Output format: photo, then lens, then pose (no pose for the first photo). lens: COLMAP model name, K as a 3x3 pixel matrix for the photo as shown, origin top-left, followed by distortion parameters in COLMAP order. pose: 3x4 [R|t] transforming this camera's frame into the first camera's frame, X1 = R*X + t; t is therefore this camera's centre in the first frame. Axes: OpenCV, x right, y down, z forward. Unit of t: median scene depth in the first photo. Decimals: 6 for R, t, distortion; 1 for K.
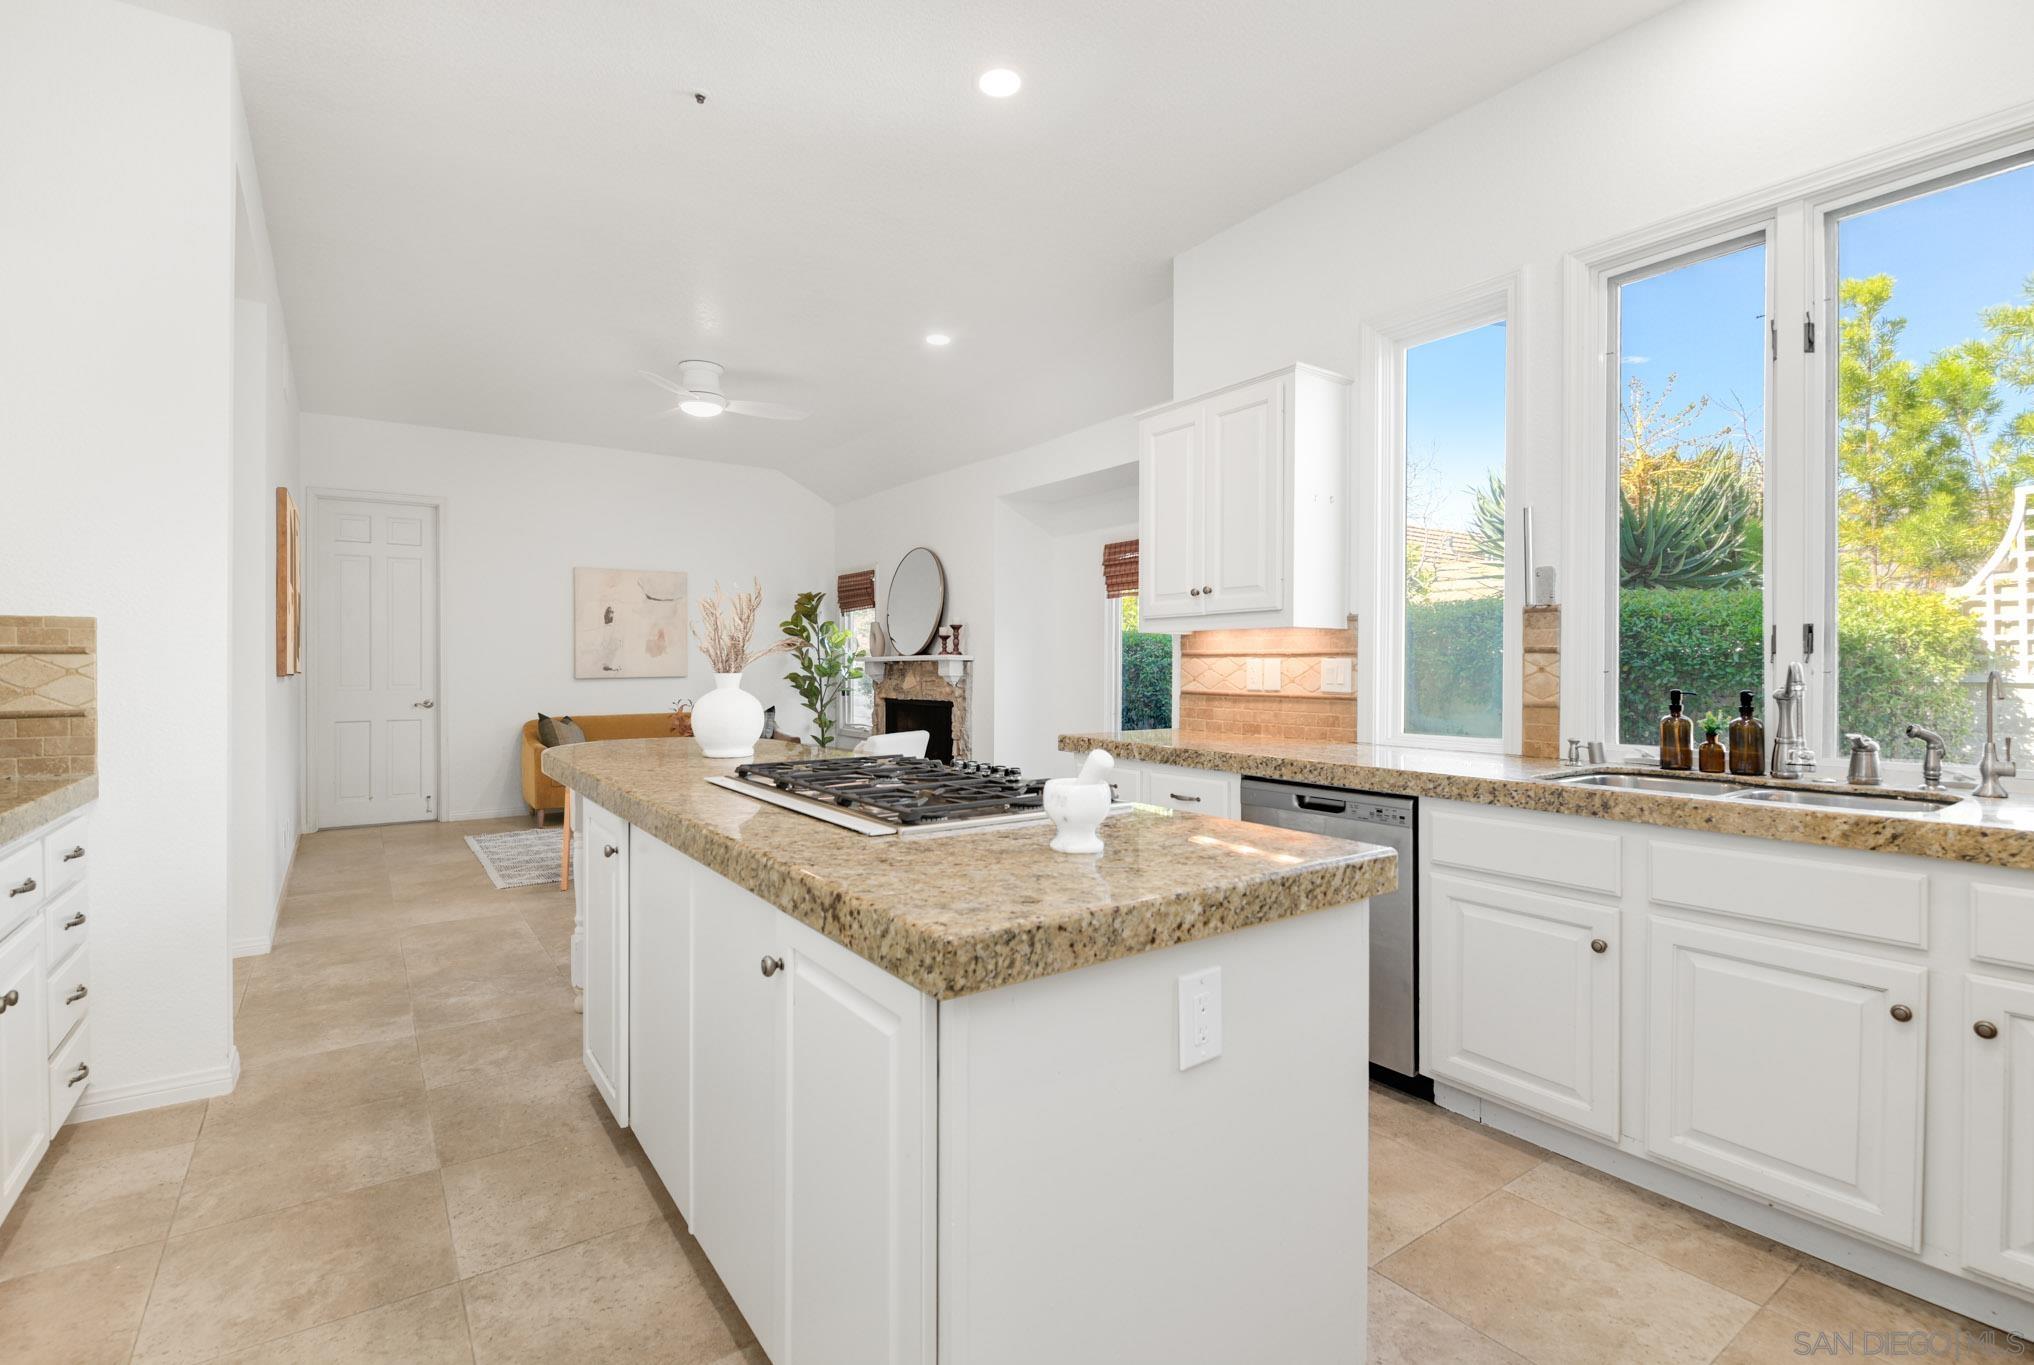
lens RADIAL K [[934.2, 0, 1010.1], [0, 934.2, 664.8], [0, 0, 1]] dist [-0.016587, 0.000438]
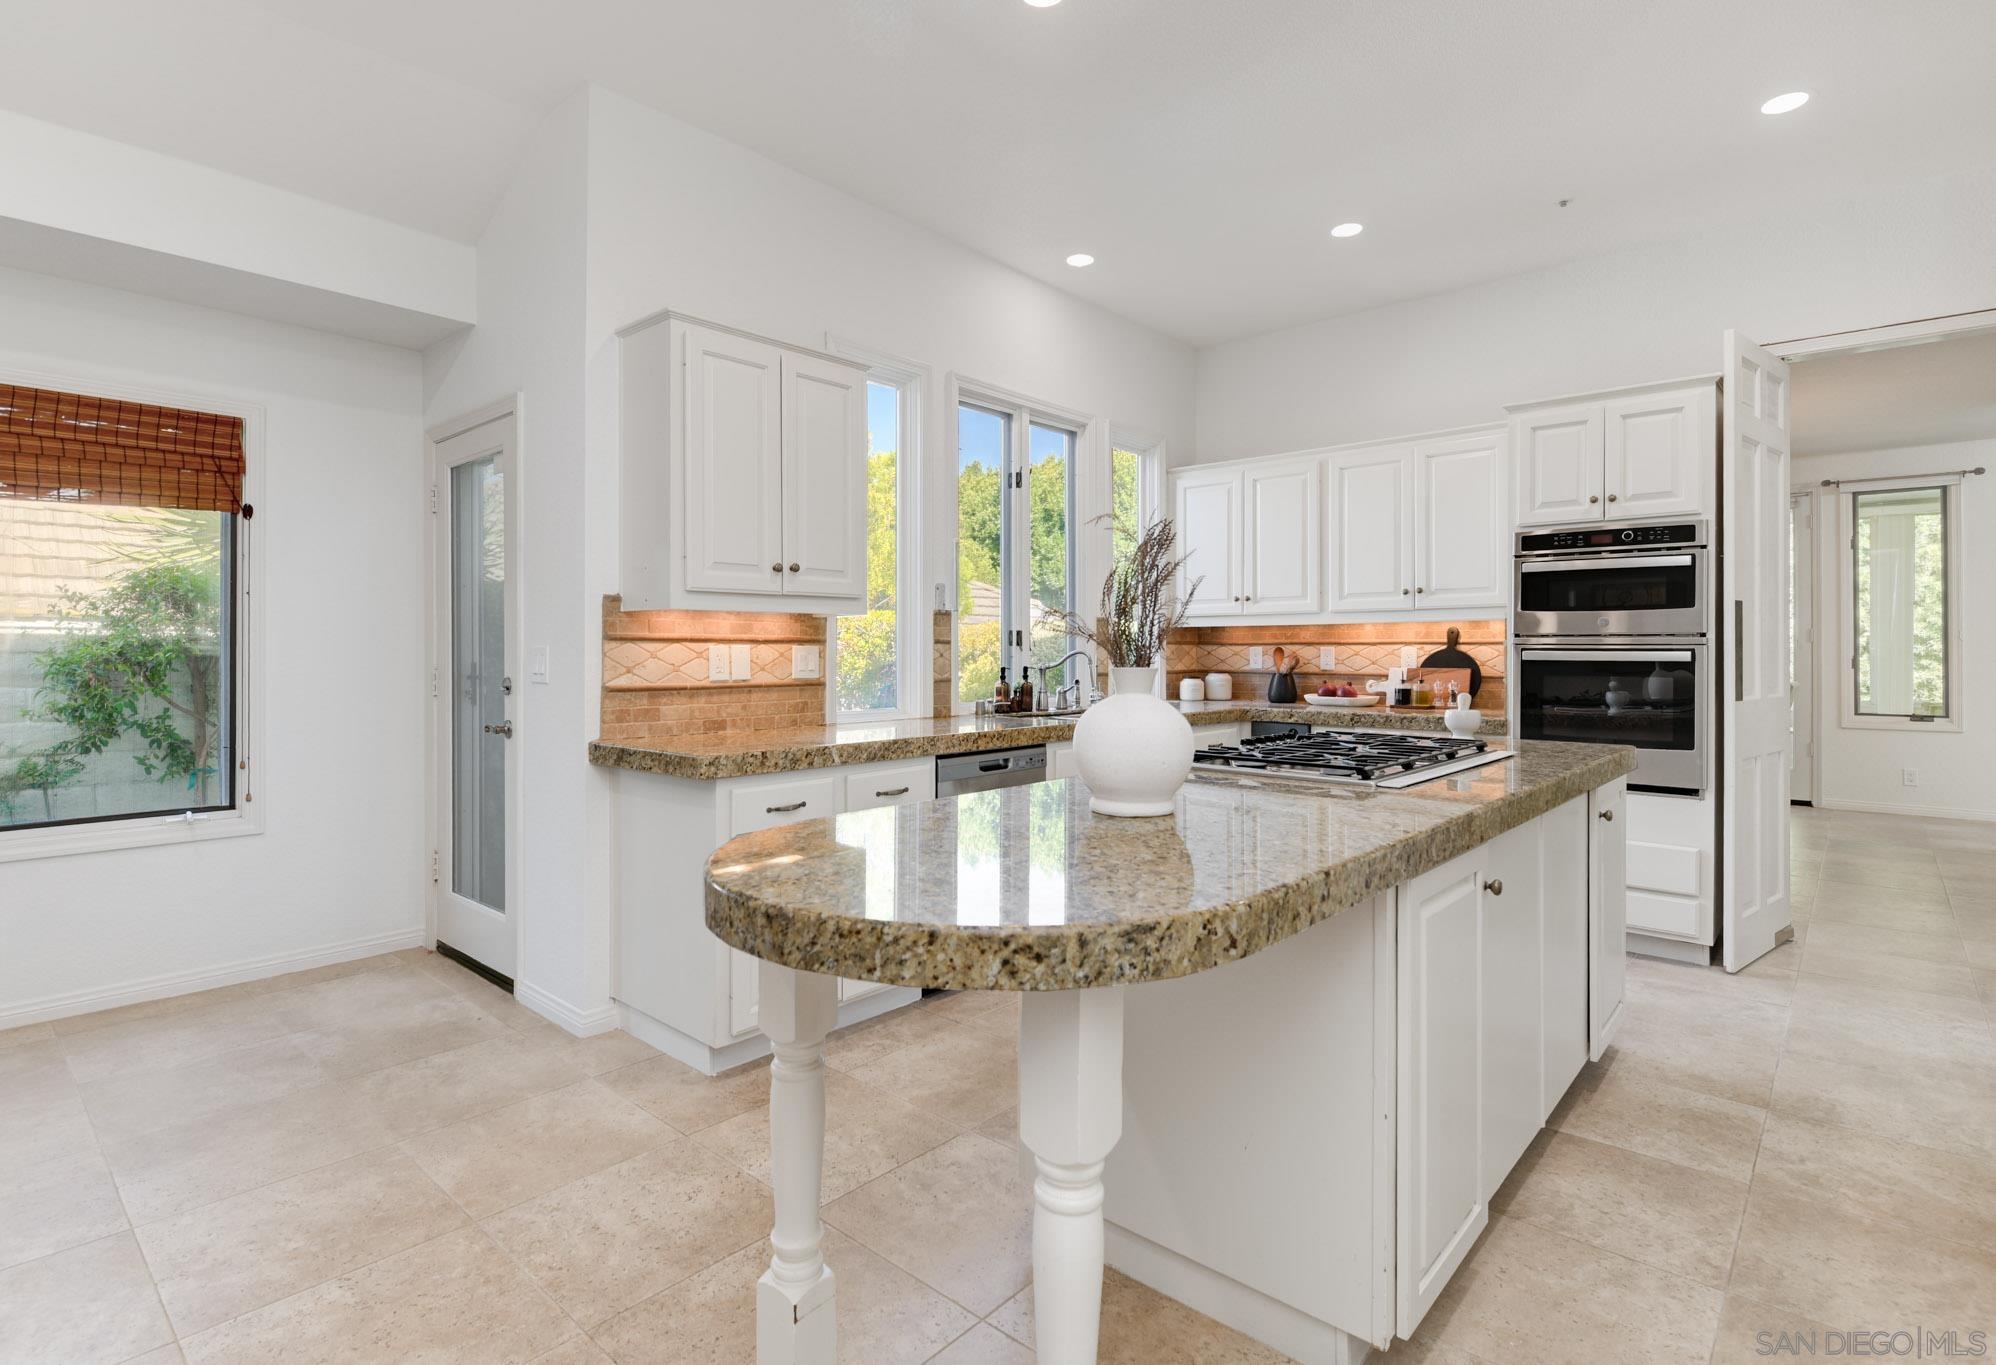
lens RADIAL K [[981.6, 0, 987.6], [0, 981.6, 650.1], [0, 0, 1]] dist [0.005230, -0.010886]
pose [[-0.223955, 0.000921, 0.974599, -0.401908], [-0.000986, 0.999999, -0.001171, -0.000463], [-0.974599, -0.001224, -0.223954, 0.561259]]
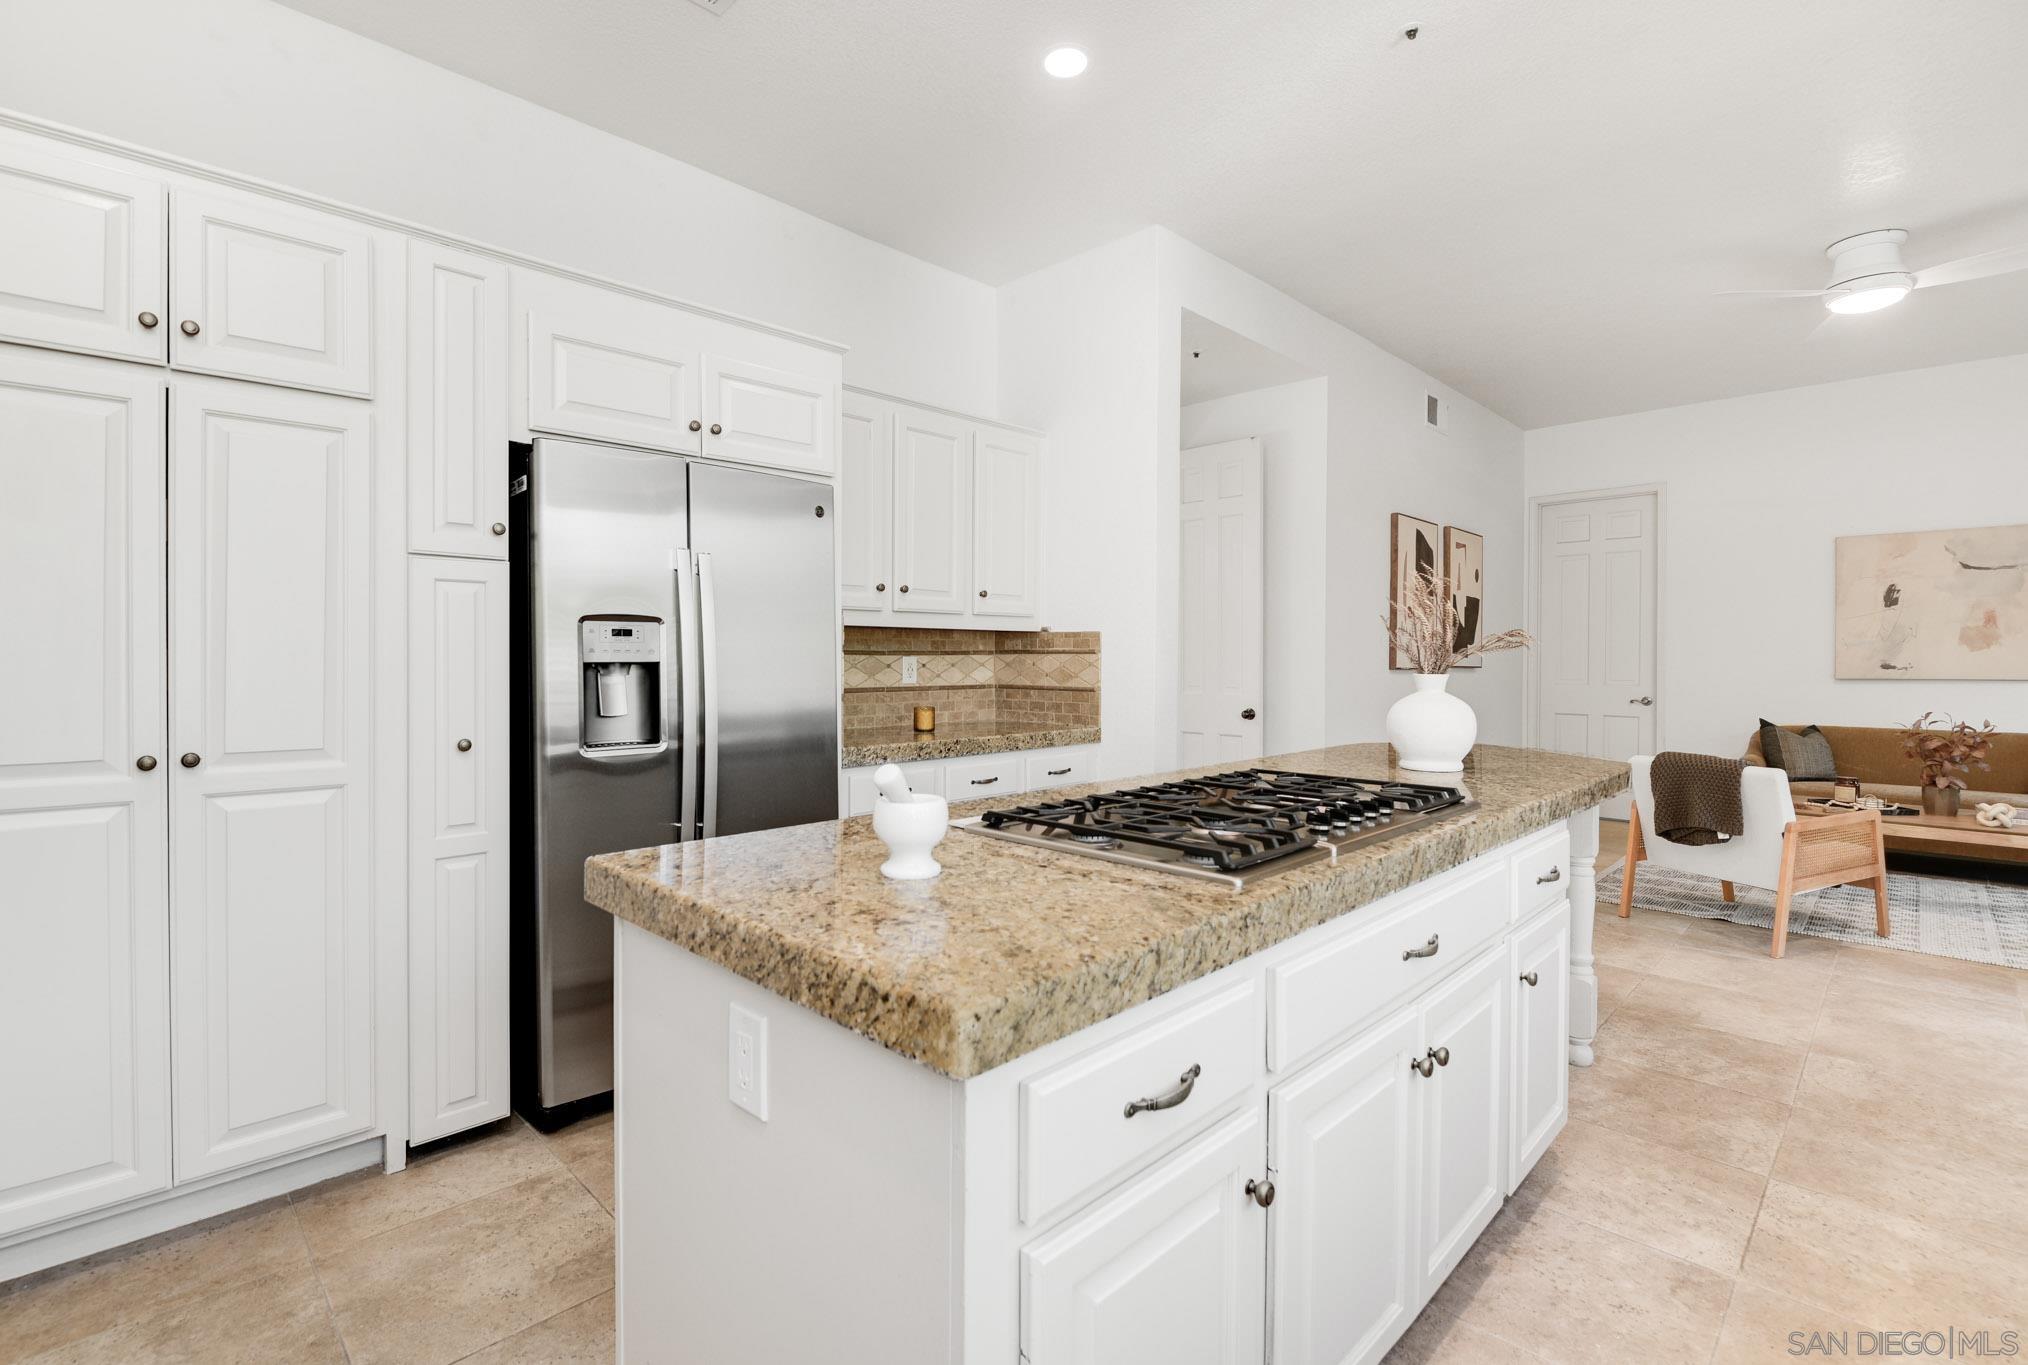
lens RADIAL K [[931.4, 0, 1007.2], [0, 931.4, 664.9], [0, 0, 1]] dist [-0.016587, 0.000438]
pose [[0.168306, 0.011785, -0.985664, 0.217397], [-0.003924, 0.999929, 0.011285, -0.003432], [0.985727, 0.001969, 0.168340, 0.209968]]
